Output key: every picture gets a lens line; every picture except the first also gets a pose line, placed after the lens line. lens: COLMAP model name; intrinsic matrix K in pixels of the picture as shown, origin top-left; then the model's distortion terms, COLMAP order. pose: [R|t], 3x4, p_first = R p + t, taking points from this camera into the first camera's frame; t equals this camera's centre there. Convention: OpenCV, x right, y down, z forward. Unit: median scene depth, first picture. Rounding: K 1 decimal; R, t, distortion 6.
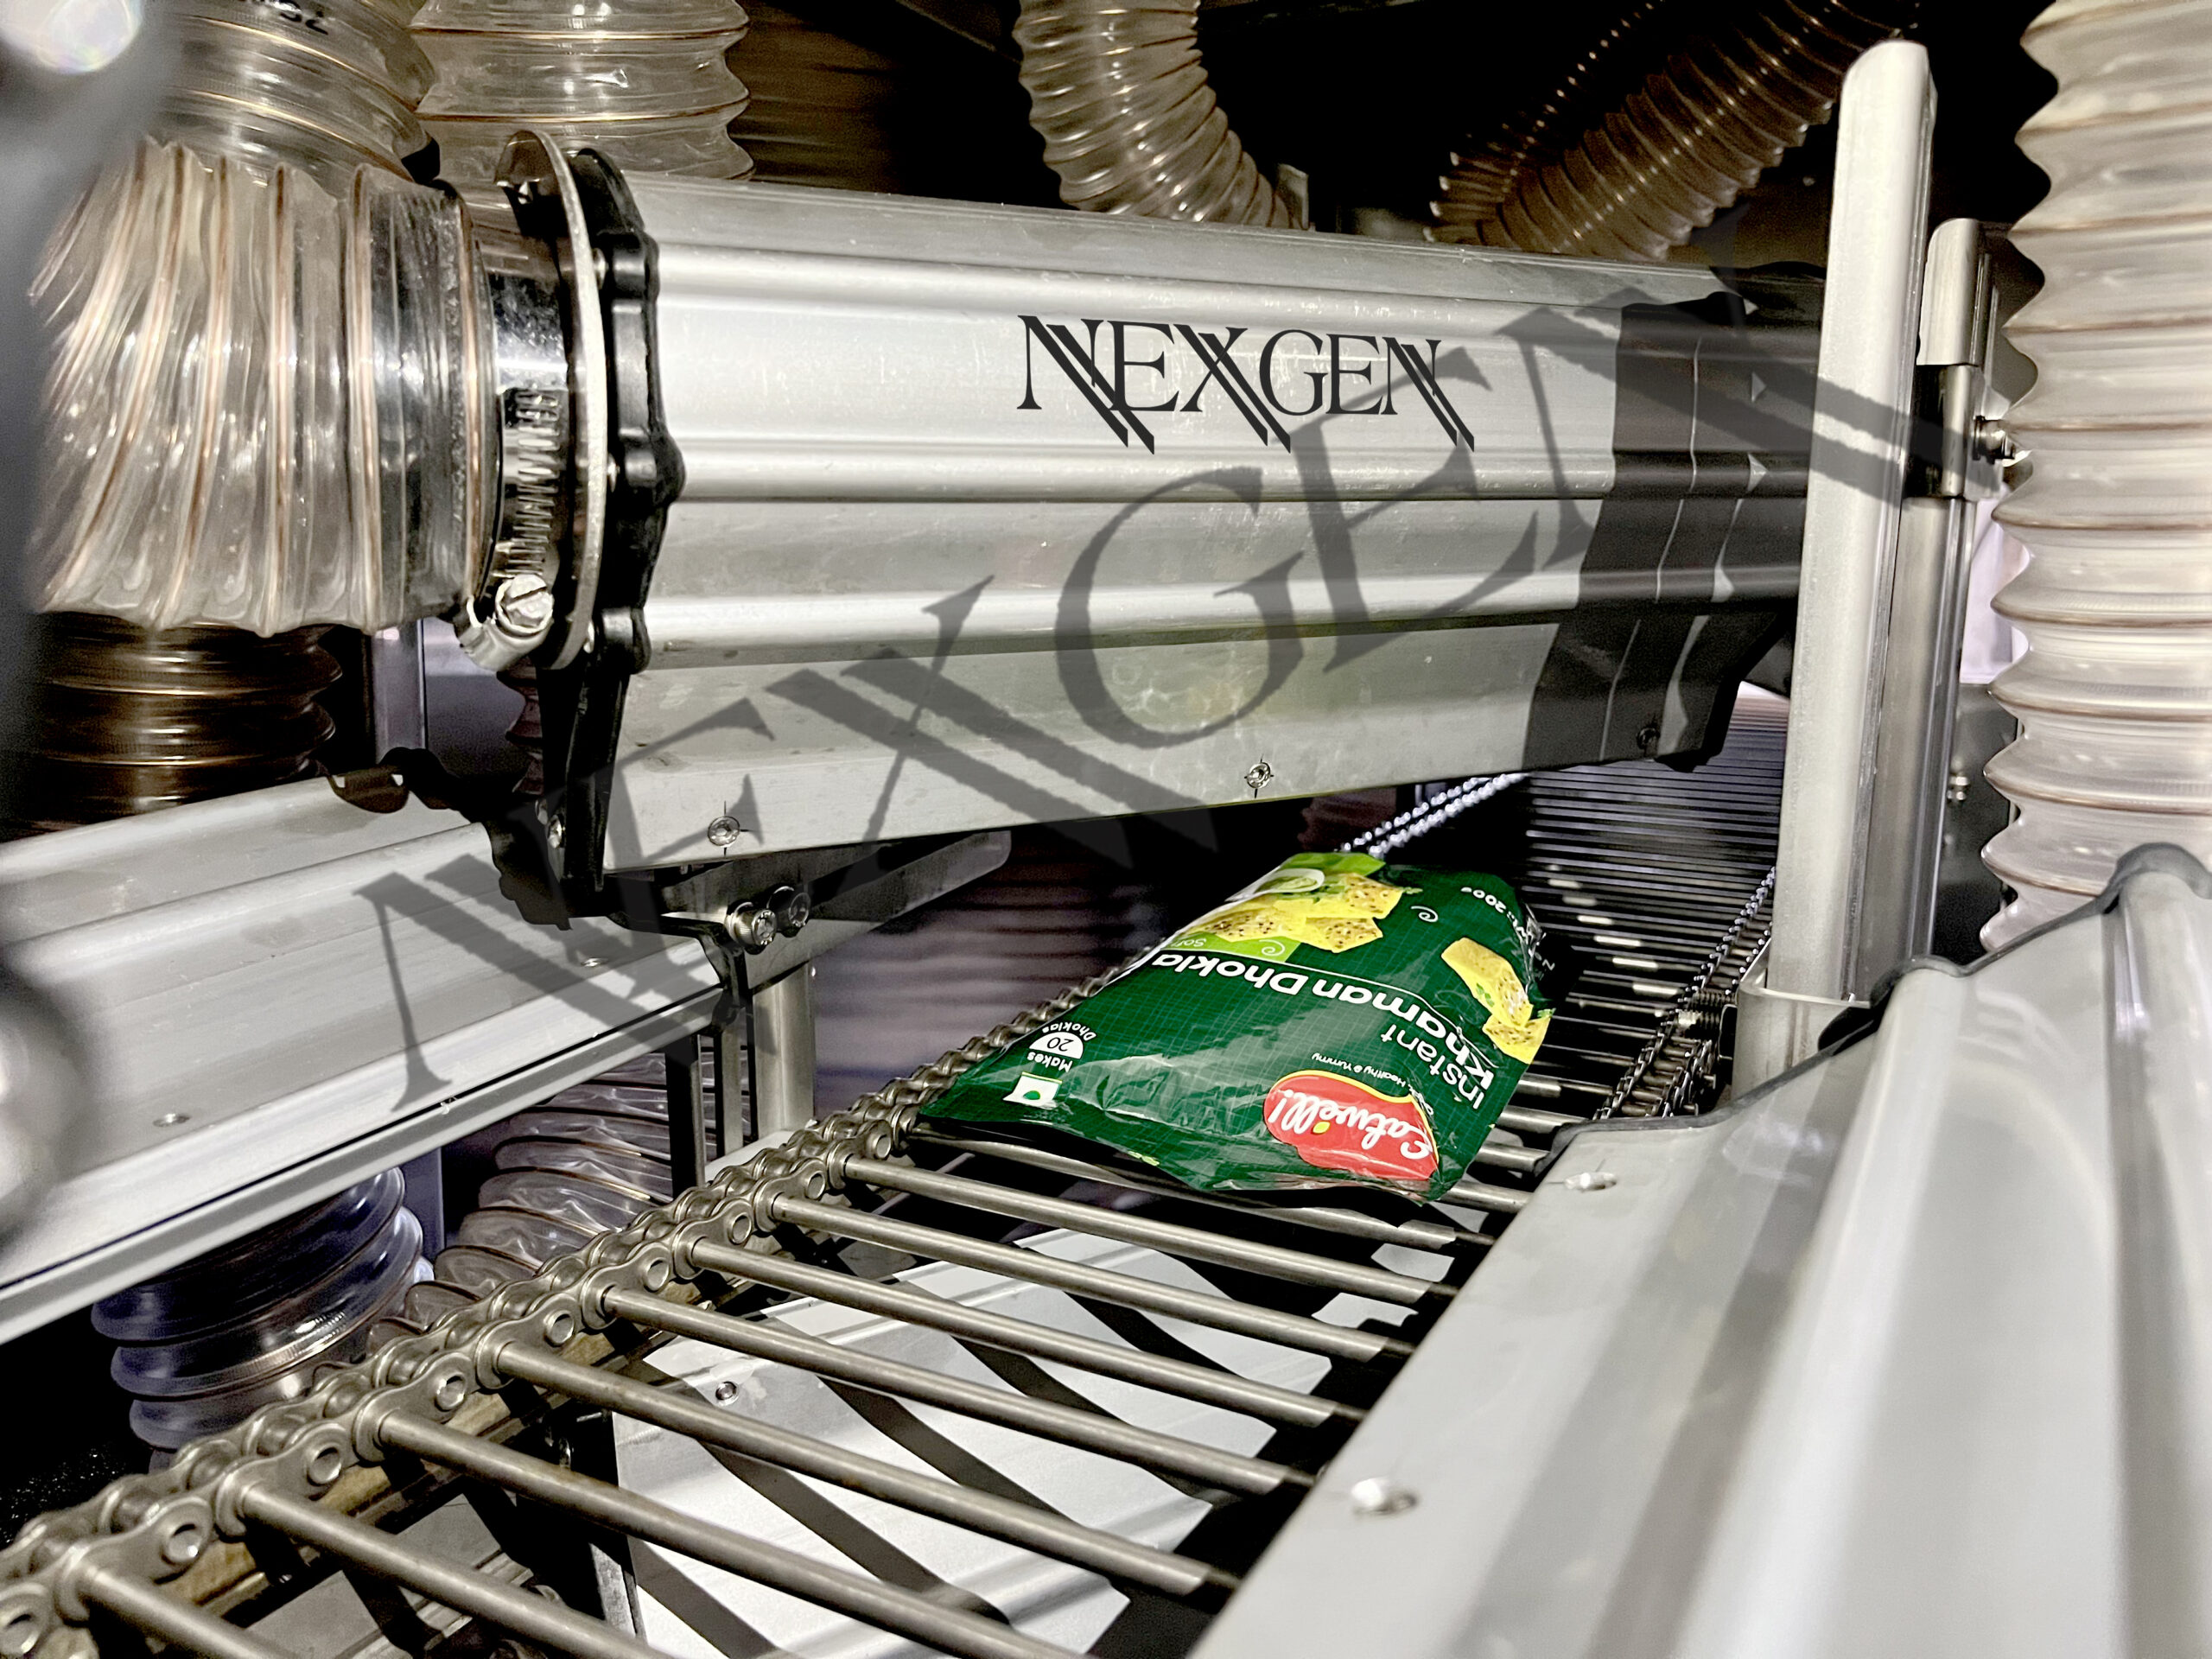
lens RADIAL K [[1705.2, 0, 1086.0], [0, 1705.2, 827.5], [0, 0, 1]] dist [0.002327, -0.000651]
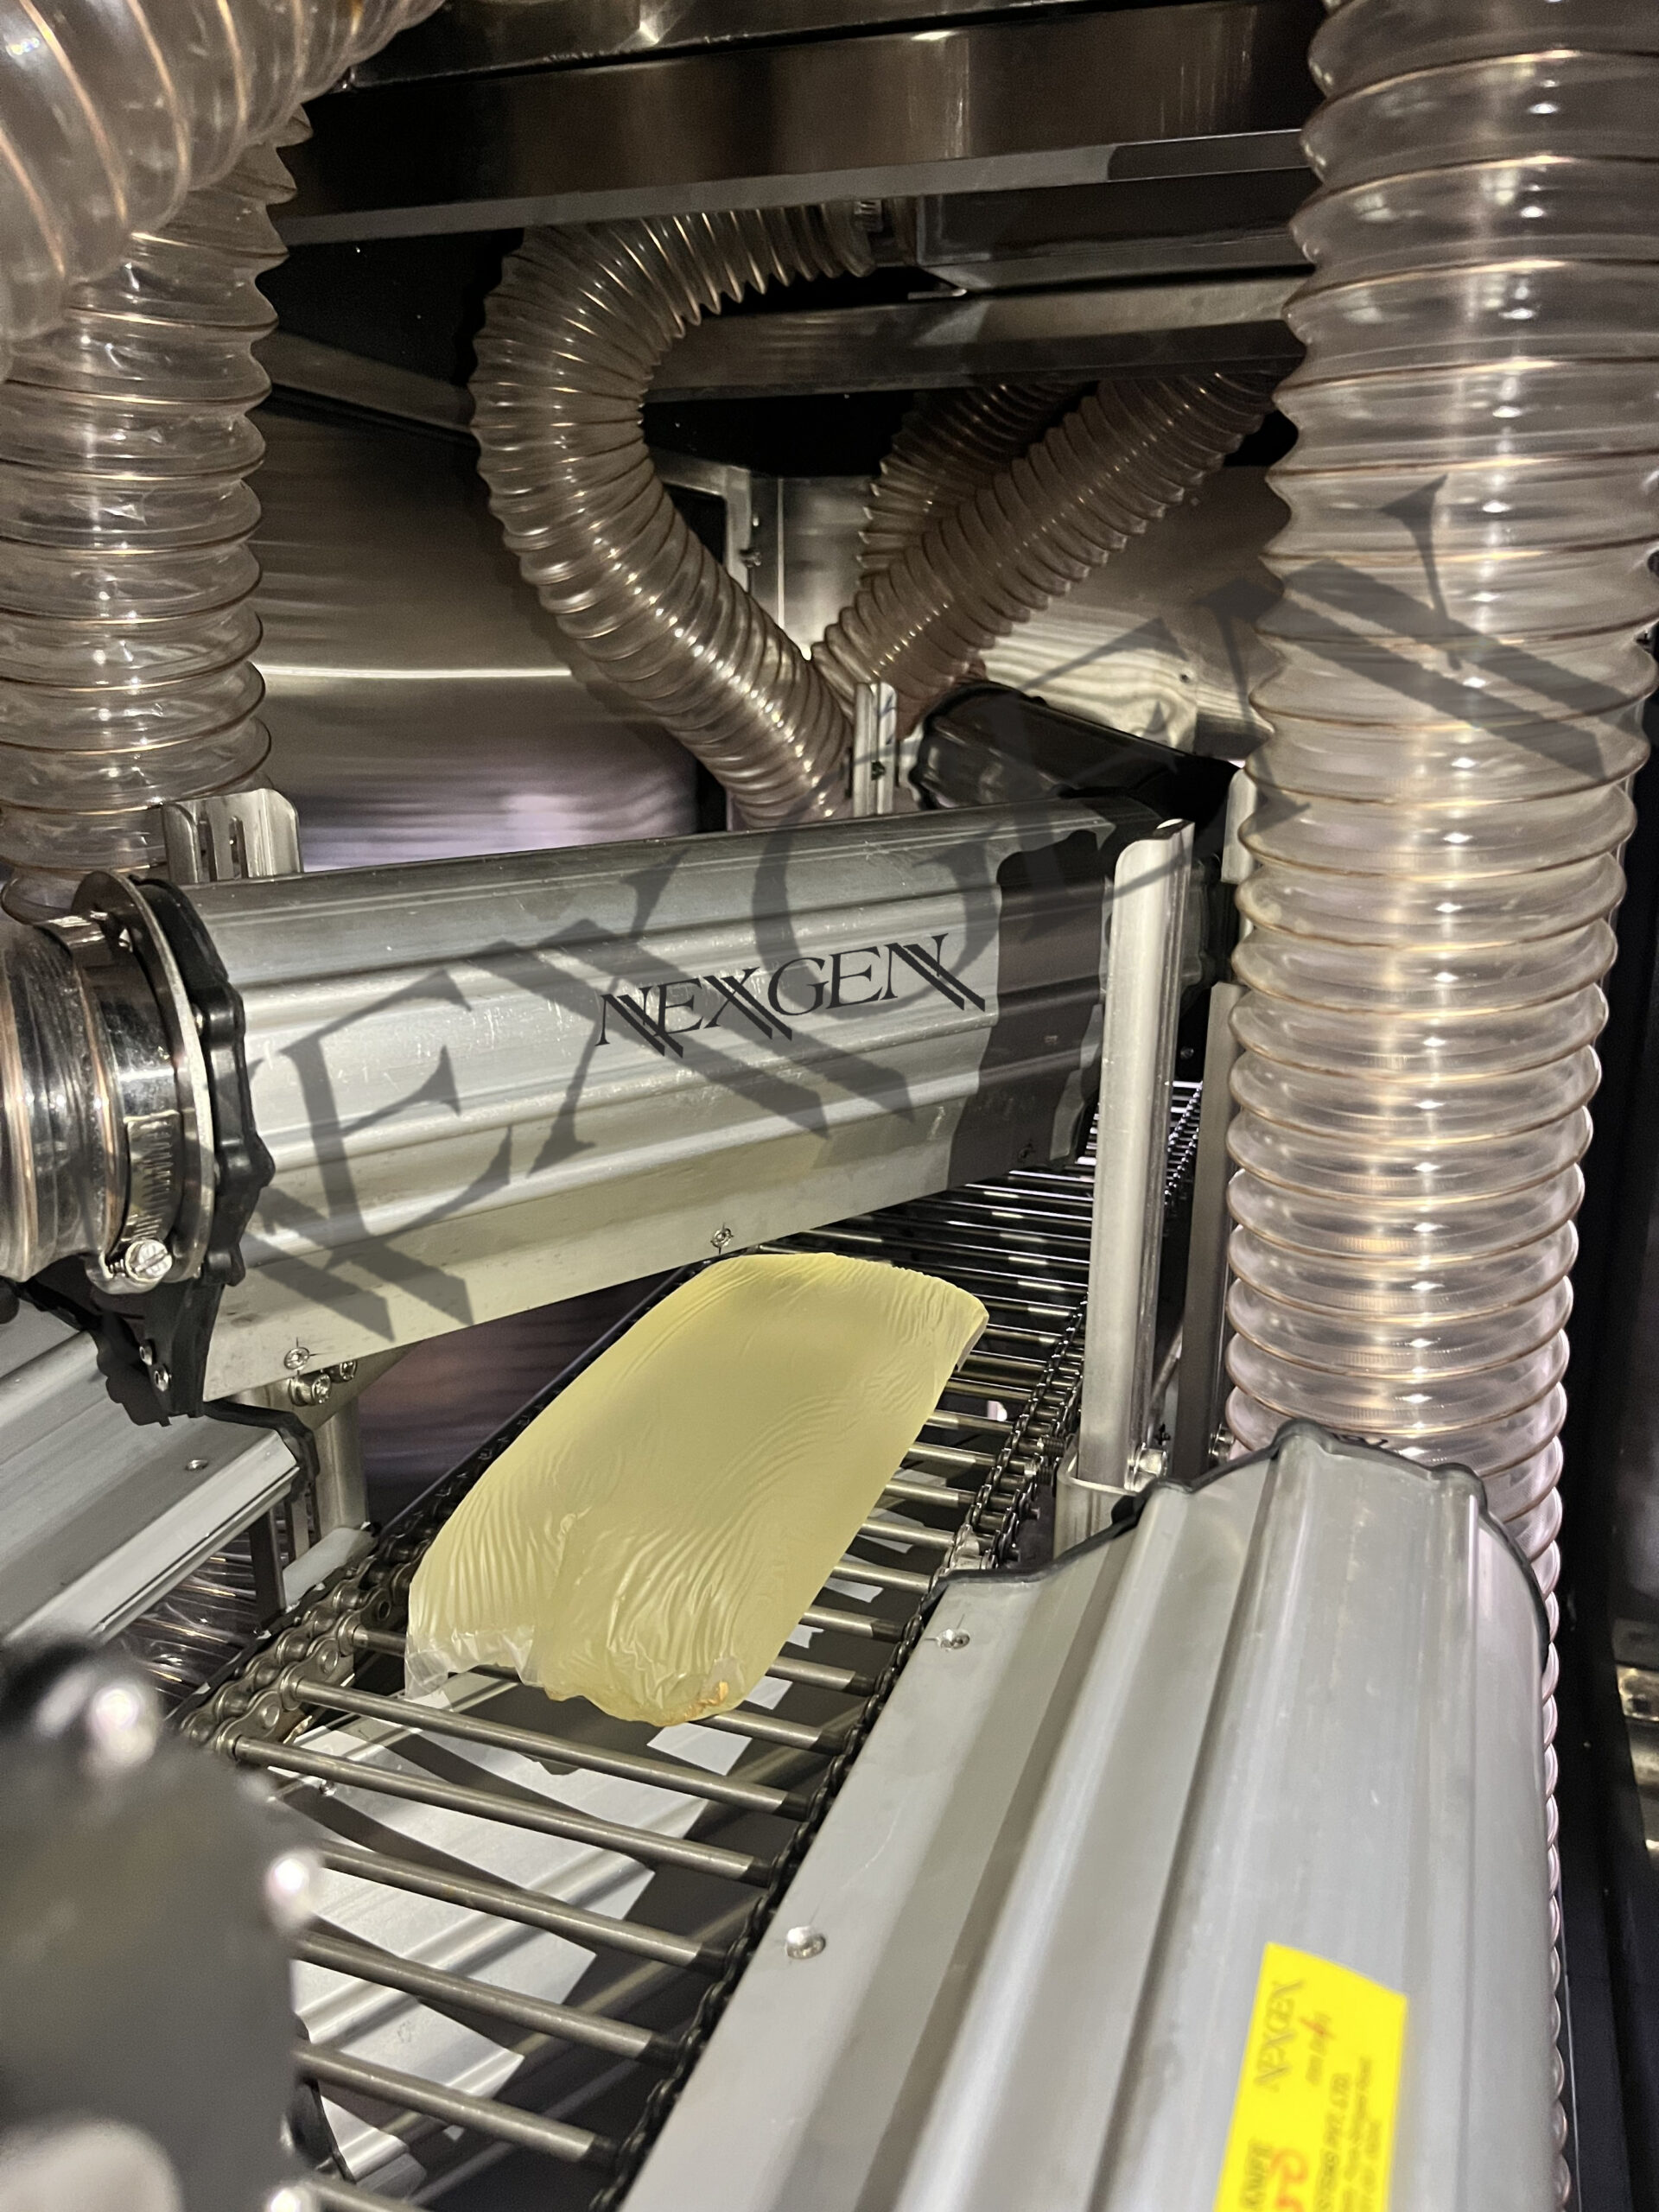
lens RADIAL K [[1712.8, 0, 829.5], [0, 1712.8, 1106.0], [0, 0, 1]] dist [0.046121, -0.076400]
pose [[0.987302, -0.044815, 0.152401, -0.012146], [0.028806, 0.993983, 0.105679, -0.375696], [-0.156220, -0.099947, 0.982652, -0.360242]]
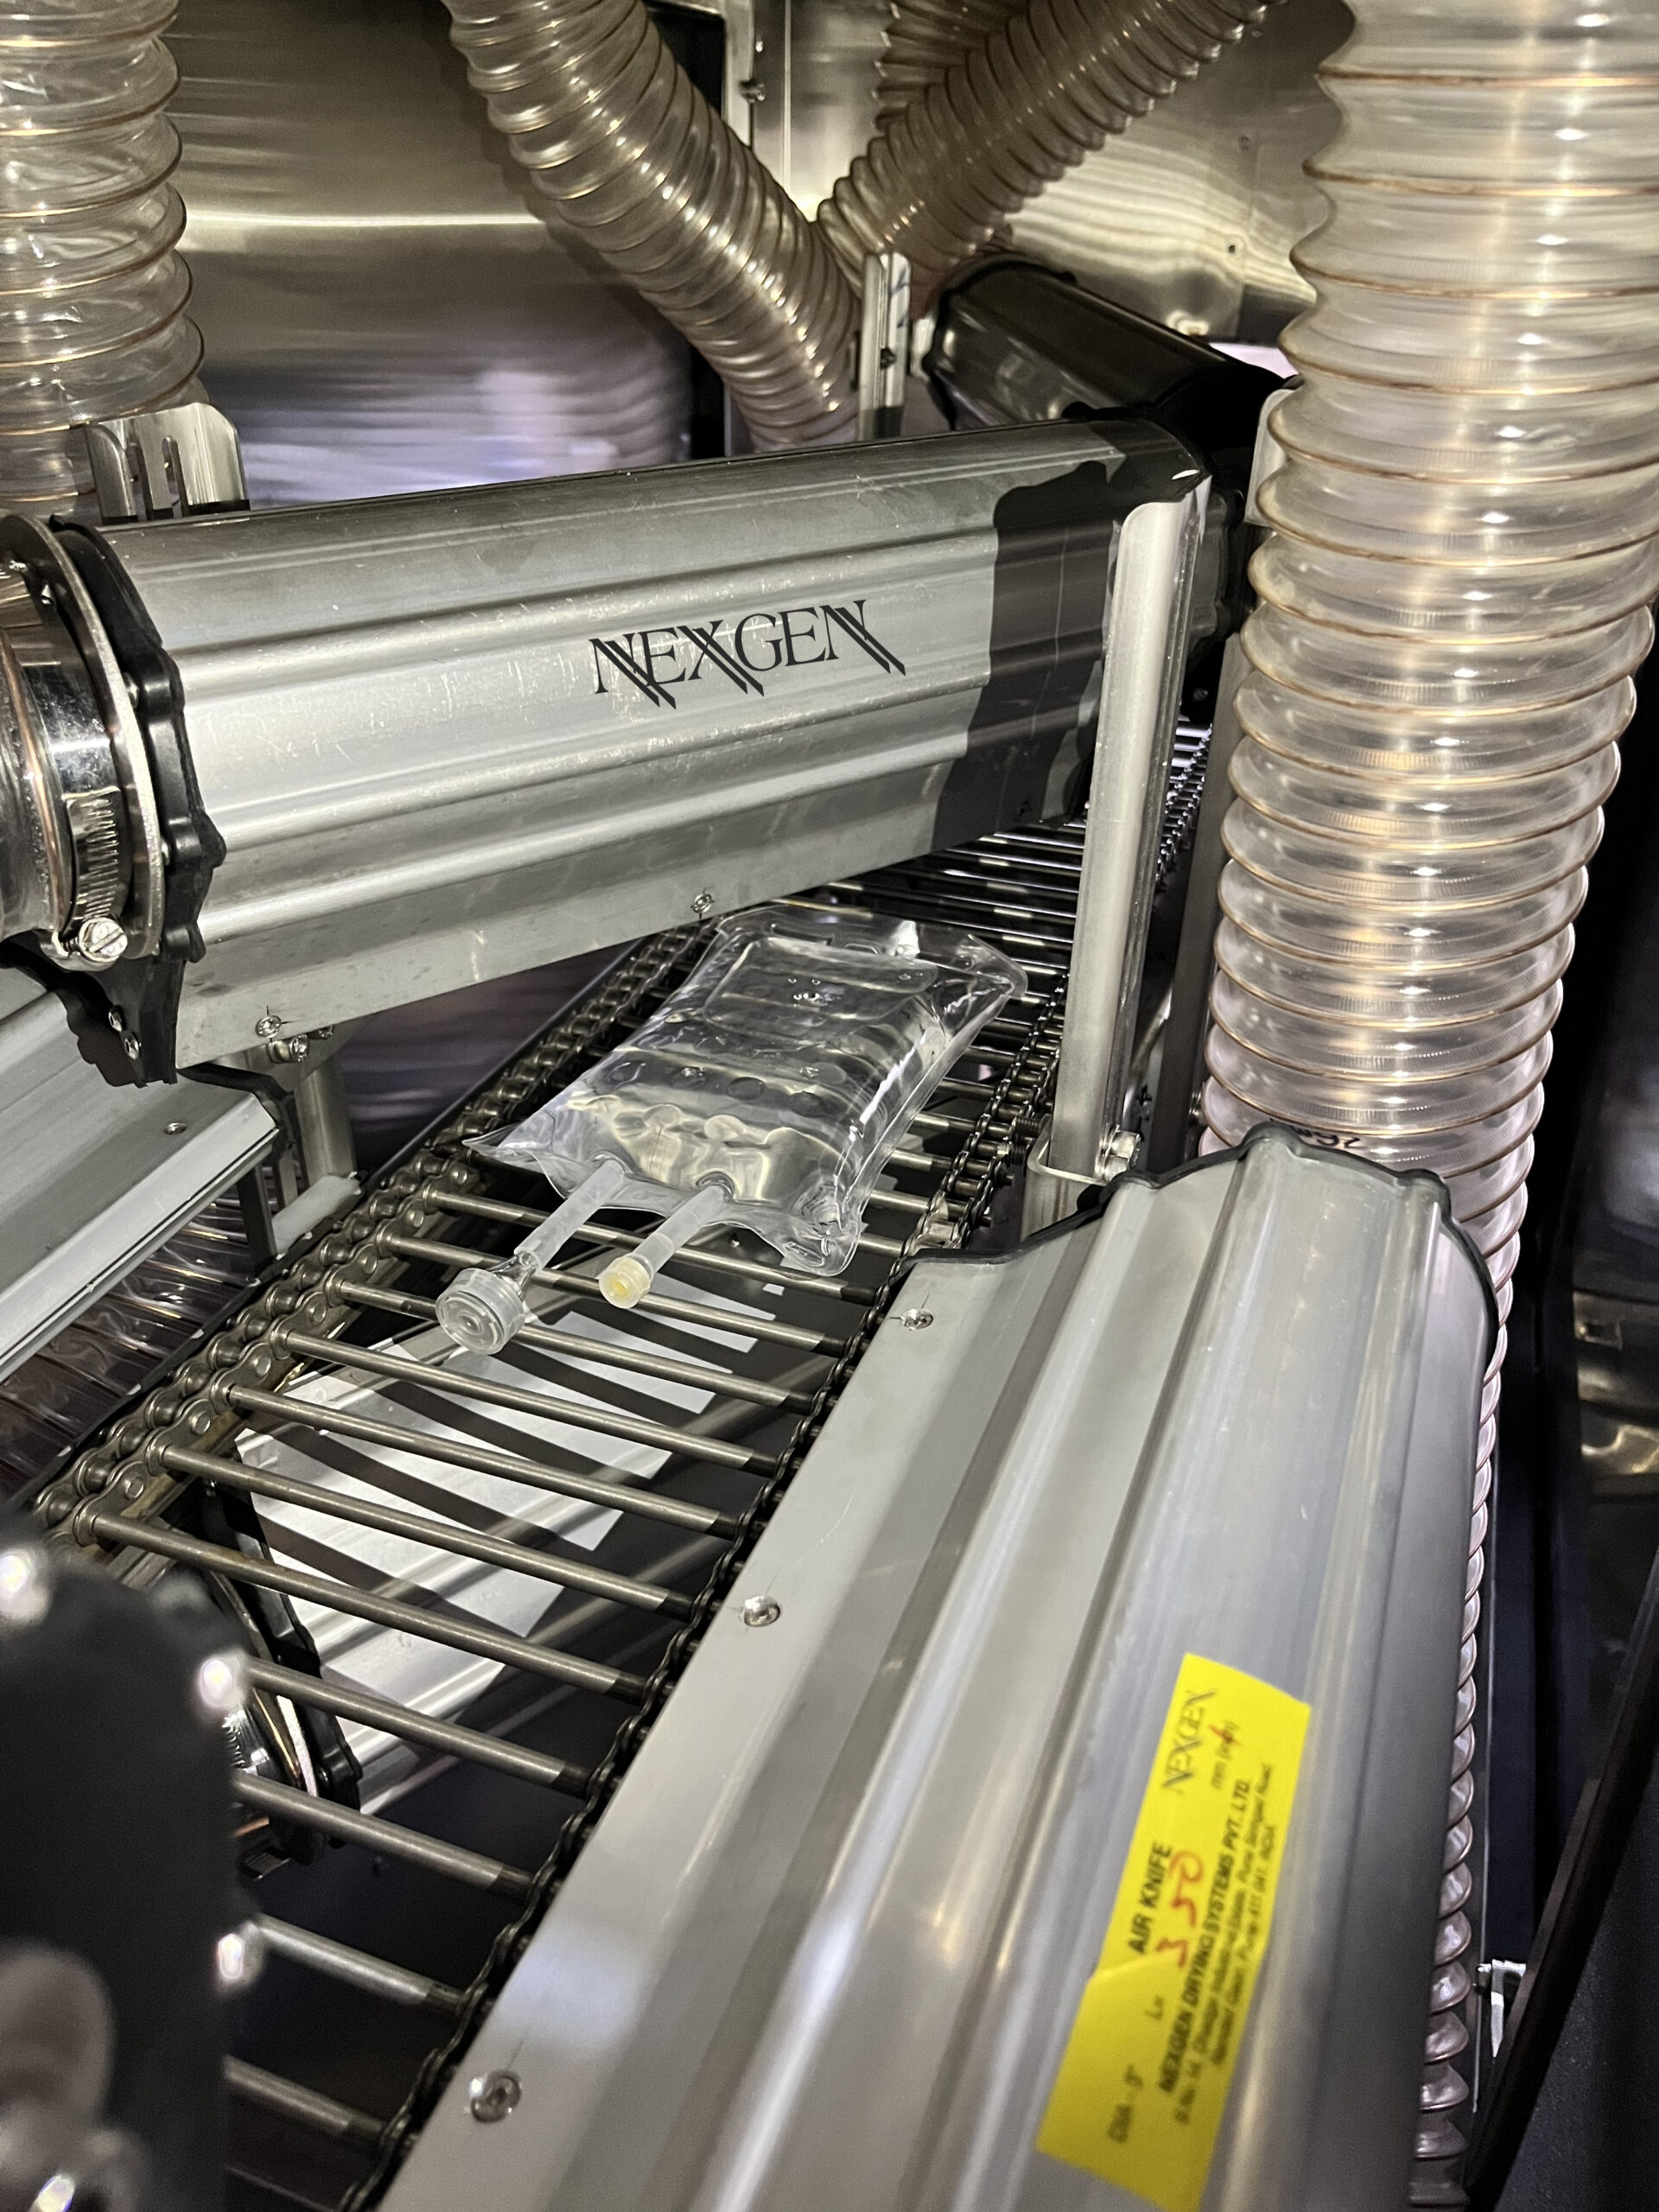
lens RADIAL K [[1712.8, 0, 829.5], [0, 1712.8, 1106.0], [0, 0, 1]] dist [0.046121, -0.076400]
pose [[0.989170, -0.059075, 0.134363, 0.025126], [0.010648, 0.941896, 0.335737, -0.442773], [-0.146389, -0.330670, 0.932324, -0.314215]]
